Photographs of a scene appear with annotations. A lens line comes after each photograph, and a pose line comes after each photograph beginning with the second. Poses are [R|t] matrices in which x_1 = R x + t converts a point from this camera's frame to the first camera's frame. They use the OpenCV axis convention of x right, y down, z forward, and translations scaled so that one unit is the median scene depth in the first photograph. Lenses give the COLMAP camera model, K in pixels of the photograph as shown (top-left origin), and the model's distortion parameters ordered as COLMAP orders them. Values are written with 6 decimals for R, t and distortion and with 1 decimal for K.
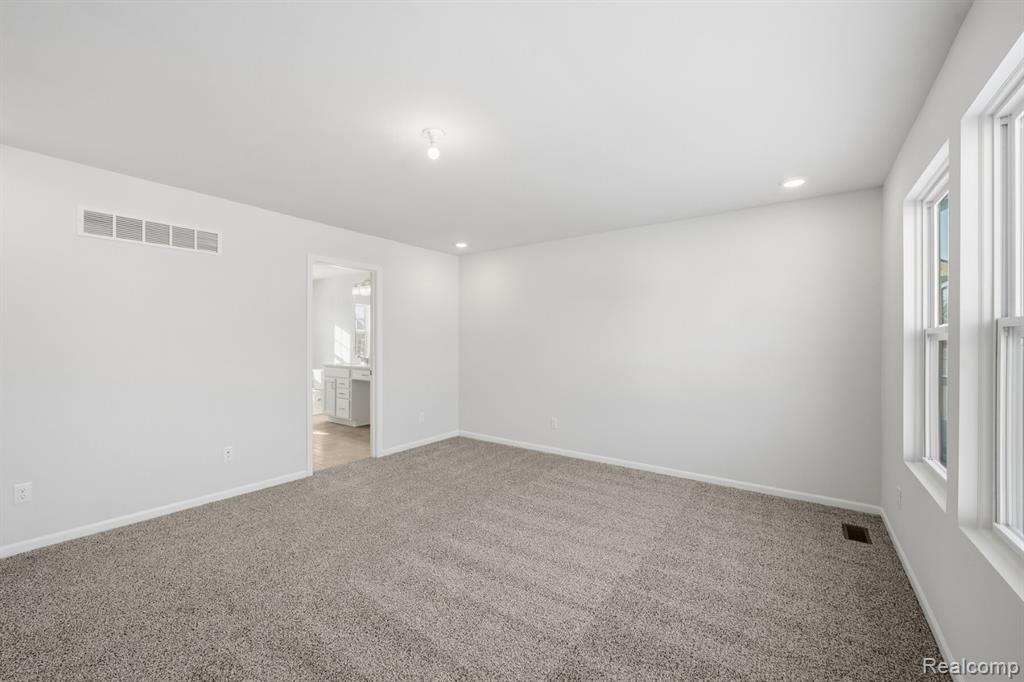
lens RADIAL K [[402.4, 0, 516.7], [0, 402.4, 339.5], [0, 0, 1]] dist [0.001536, -0.001471]
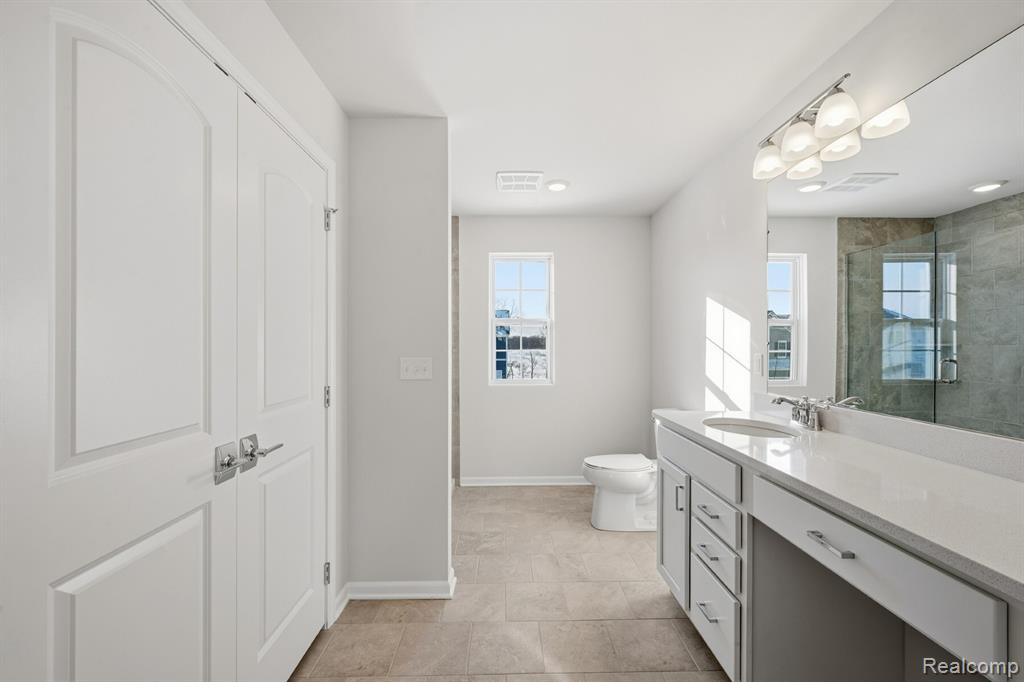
lens RADIAL K [[402.4, 0, 516.9], [0, 402.4, 338.5], [0, 0, 1]] dist [0.001536, -0.001471]
pose [[0.583719, -0.008520, -0.811911, -0.293669], [0.005227, 0.999964, -0.006735, 0.004084], [0.811939, -0.000313, 0.583743, 0.741369]]
